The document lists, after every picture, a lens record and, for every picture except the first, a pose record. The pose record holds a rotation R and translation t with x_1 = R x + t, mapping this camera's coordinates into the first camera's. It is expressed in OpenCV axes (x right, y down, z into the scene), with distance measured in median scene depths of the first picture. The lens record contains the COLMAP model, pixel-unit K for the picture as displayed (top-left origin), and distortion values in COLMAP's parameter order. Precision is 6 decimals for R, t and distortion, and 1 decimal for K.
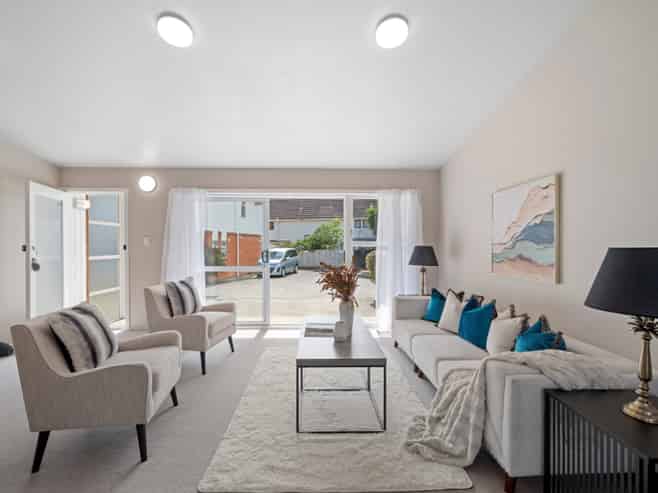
lens RADIAL K [[297.9, 0, 328.9], [0, 297.9, 247.3], [0, 0, 1]] dist [-0.002887, -0.000031]
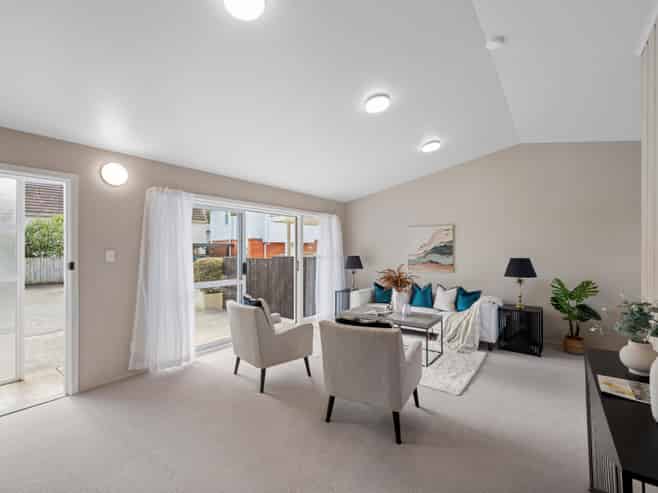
lens RADIAL K [[297.9, 0, 331.9], [0, 297.9, 245.8], [0, 0, 1]] dist [-0.002887, -0.000031]
pose [[0.619043, 0.007082, 0.785325, -0.922312], [0.006539, 0.999878, -0.014172, -0.033718], [-0.785330, 0.013908, 0.618921, 0.177023]]
